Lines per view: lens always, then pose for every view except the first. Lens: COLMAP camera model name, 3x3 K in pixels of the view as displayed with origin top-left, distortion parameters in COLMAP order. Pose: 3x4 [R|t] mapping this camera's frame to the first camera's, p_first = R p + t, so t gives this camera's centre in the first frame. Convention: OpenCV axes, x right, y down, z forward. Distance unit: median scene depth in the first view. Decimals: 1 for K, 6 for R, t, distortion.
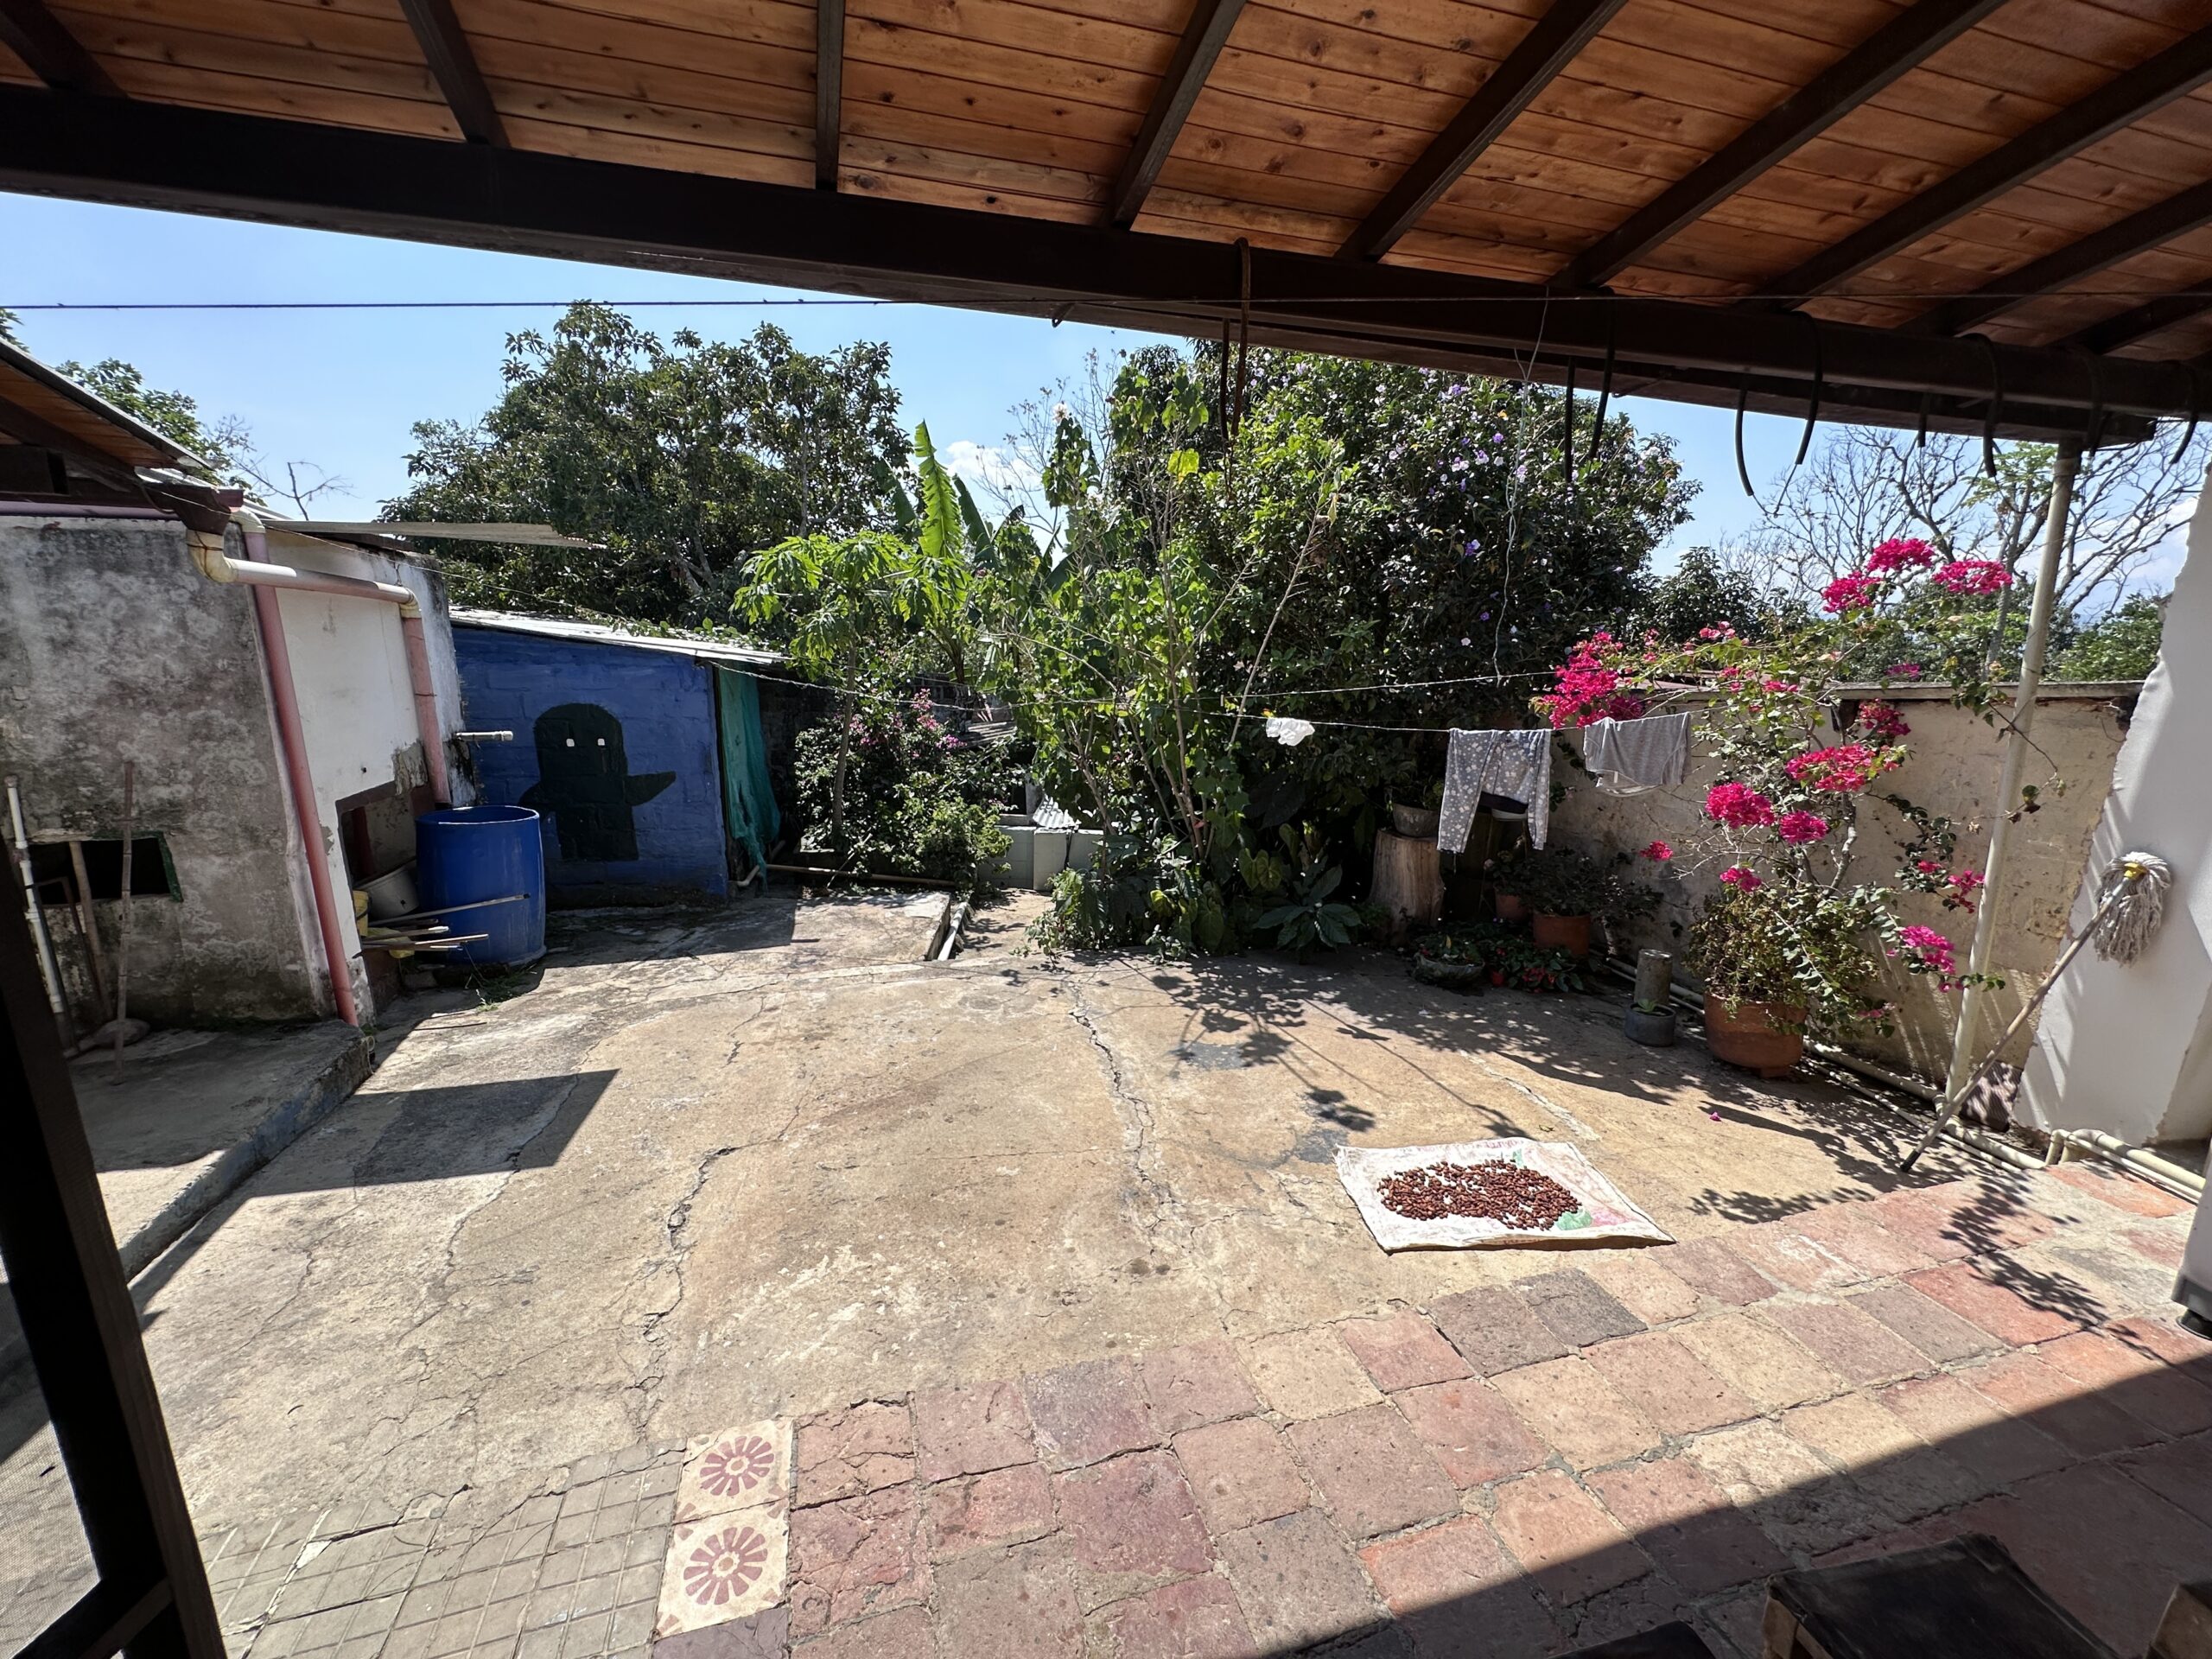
lens RADIAL K [[879.8, 0, 1106.0], [0, 879.8, 829.5], [0, 0, 1]] dist [-0.001331, -0.000004]
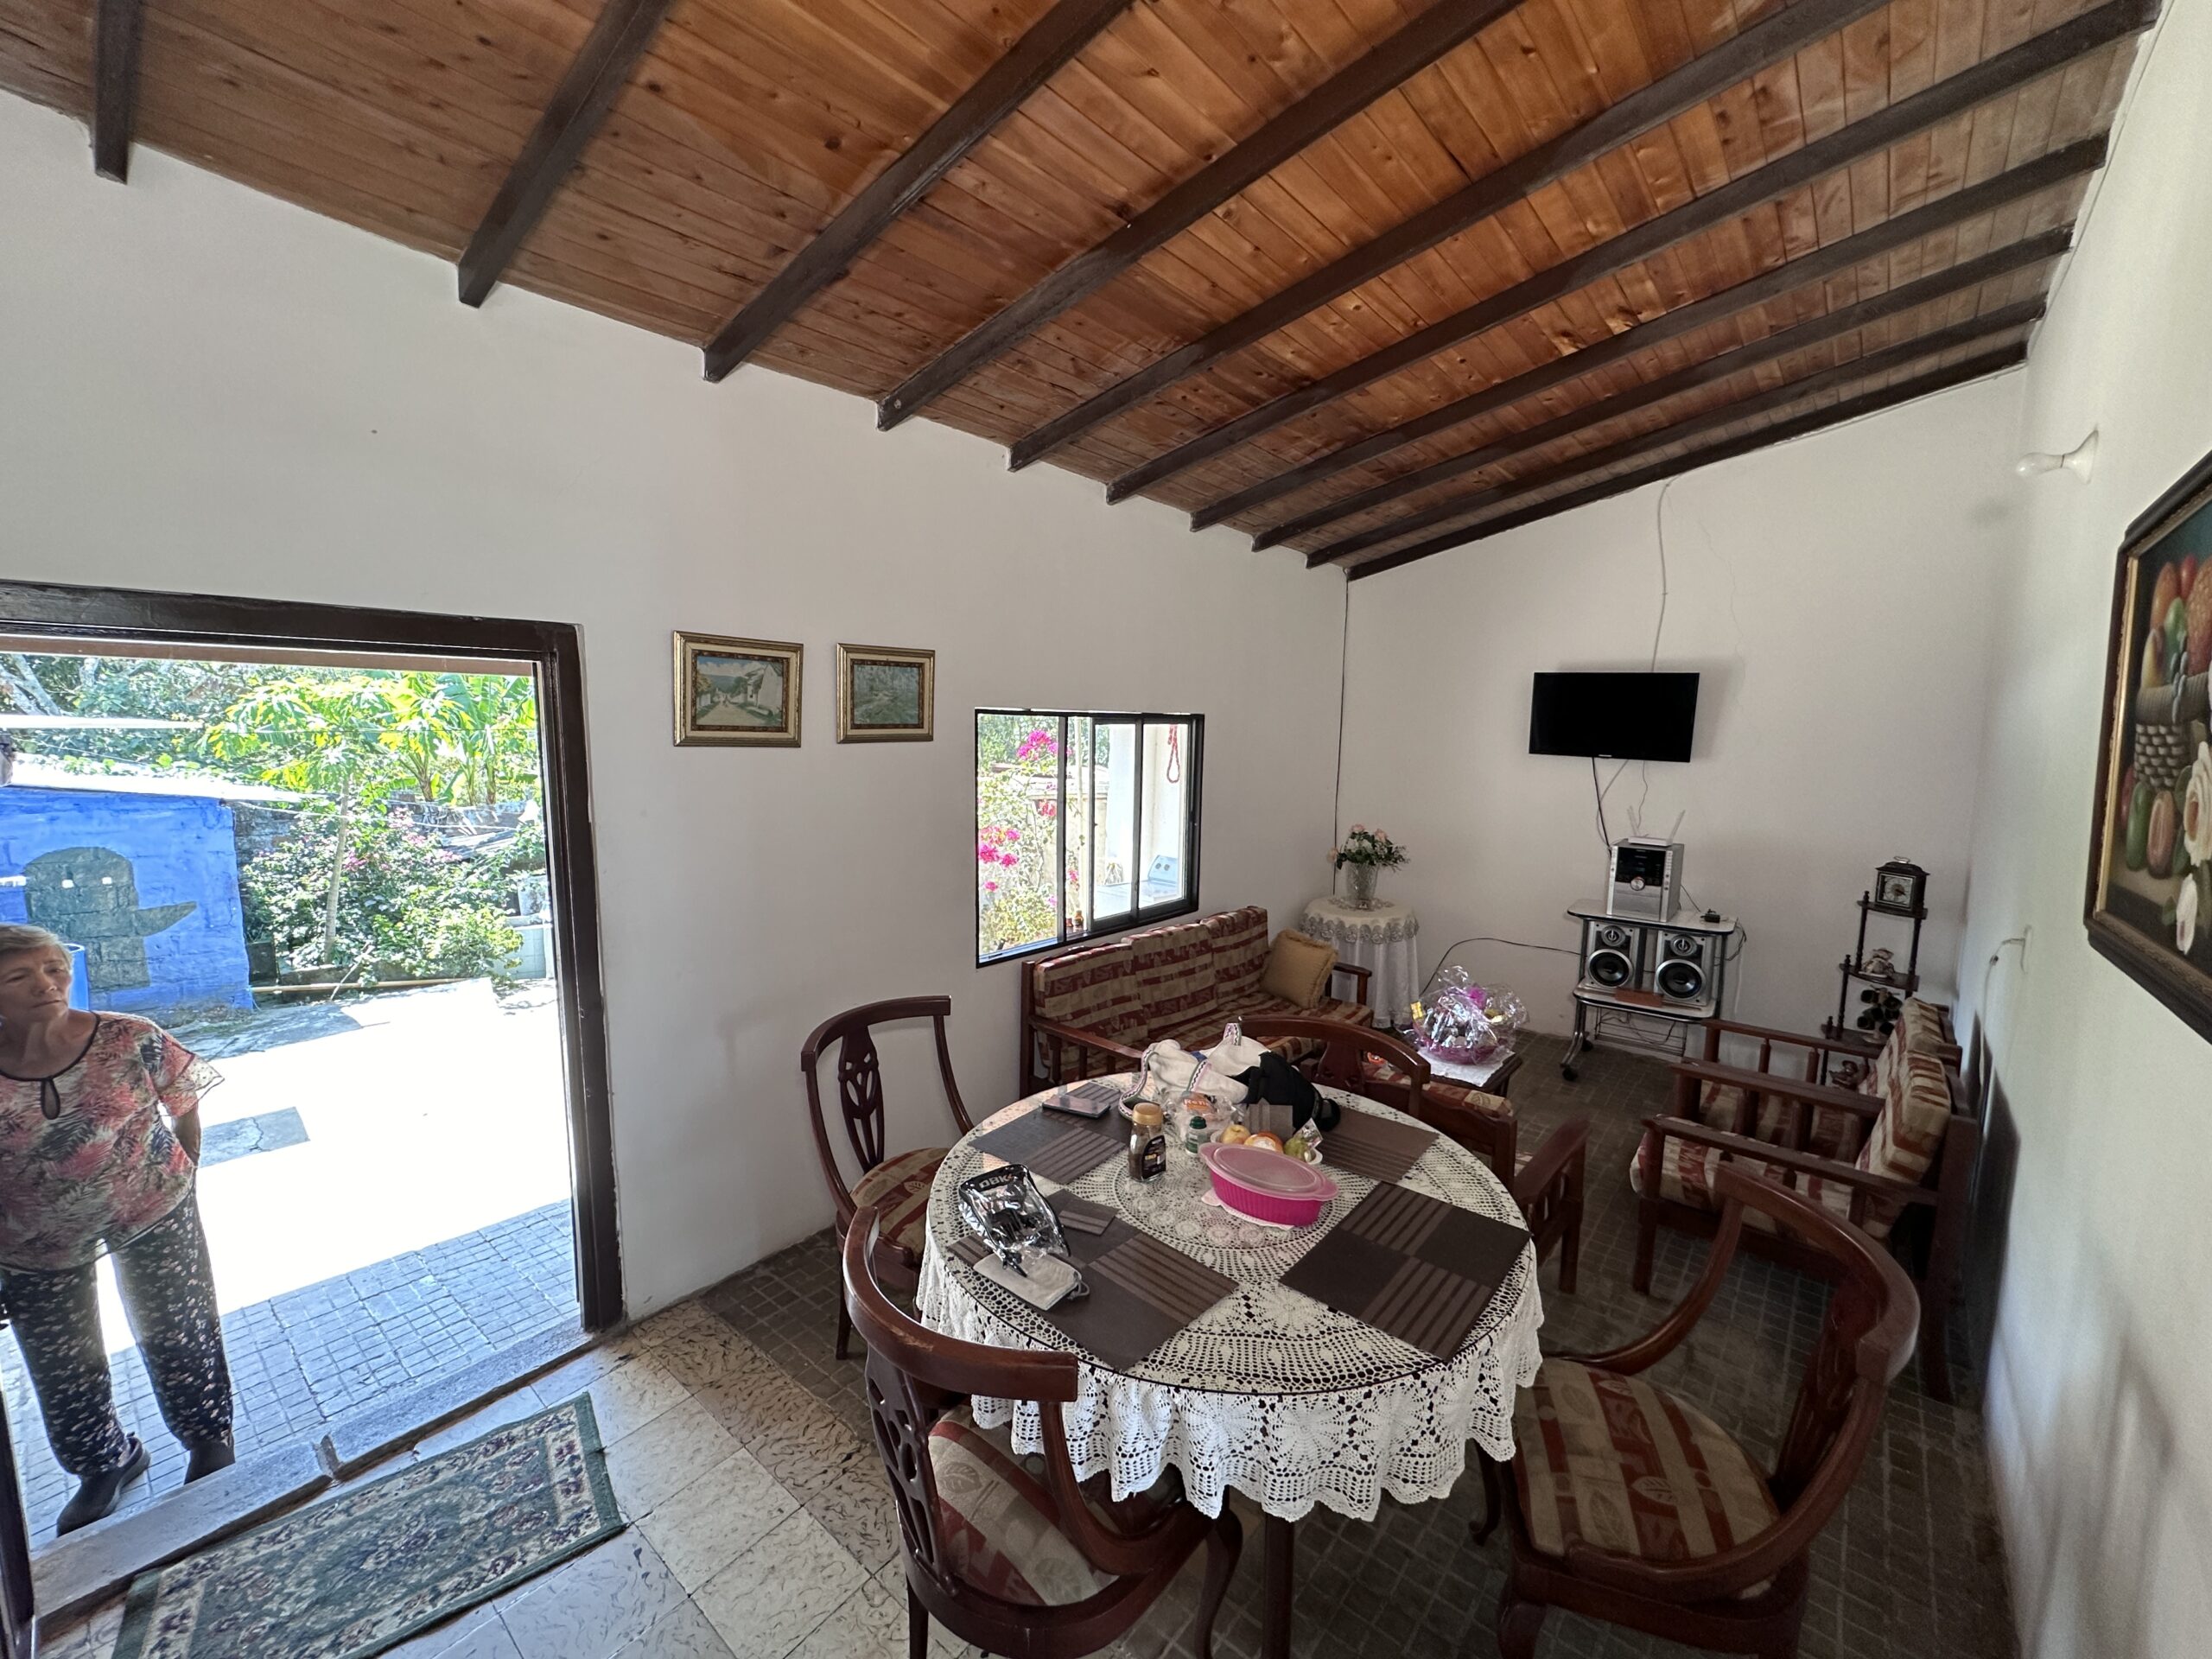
lens RADIAL K [[879.8, 0, 1106.0], [0, 879.8, 829.5], [0, 0, 1]] dist [-0.001331, -0.000004]
pose [[0.842138, -0.066746, 0.535116, -0.163422], [0.116970, 0.991295, -0.060435, 0.070168], [-0.526424, 0.113487, 0.842614, -0.837919]]
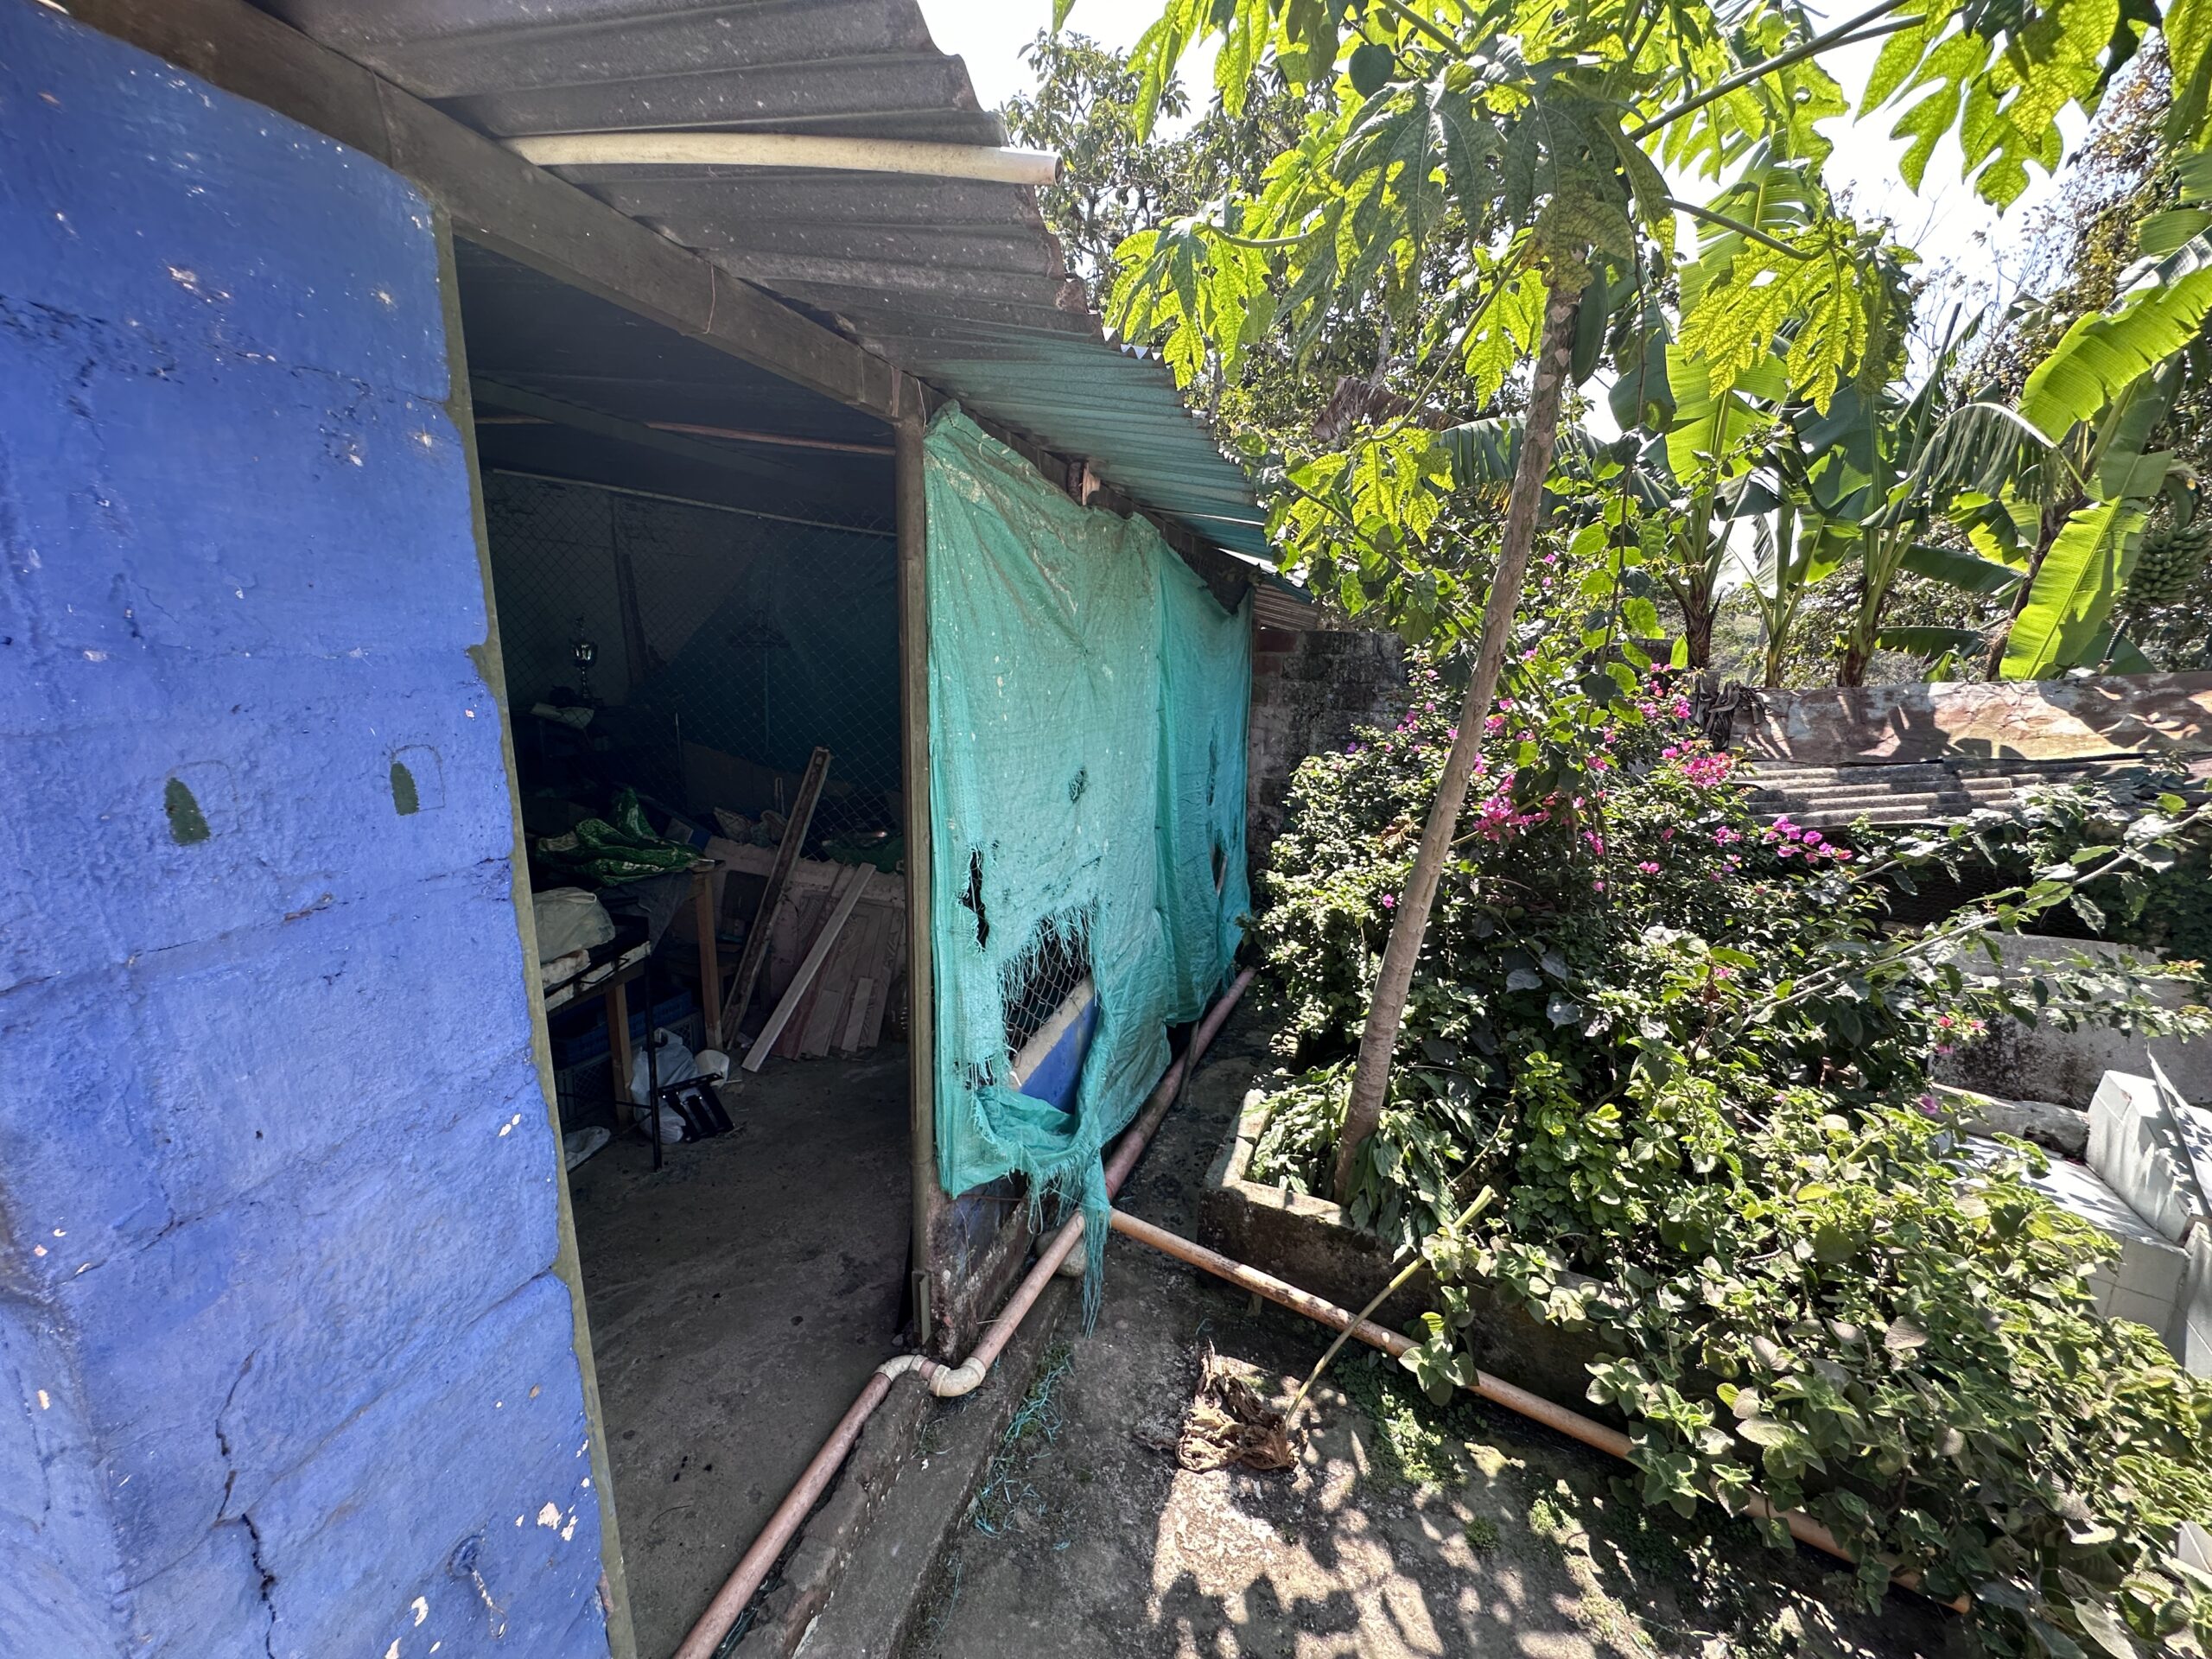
lens RADIAL K [[879.8, 0, 1106.0], [0, 879.8, 829.5], [0, 0, 1]] dist [-0.001331, -0.000004]
pose [[0.826854, 0.122252, -0.548969, -0.489682], [-0.122210, 0.991822, 0.036800, -0.201130], [0.548979, 0.036661, 0.835032, 1.516918]]
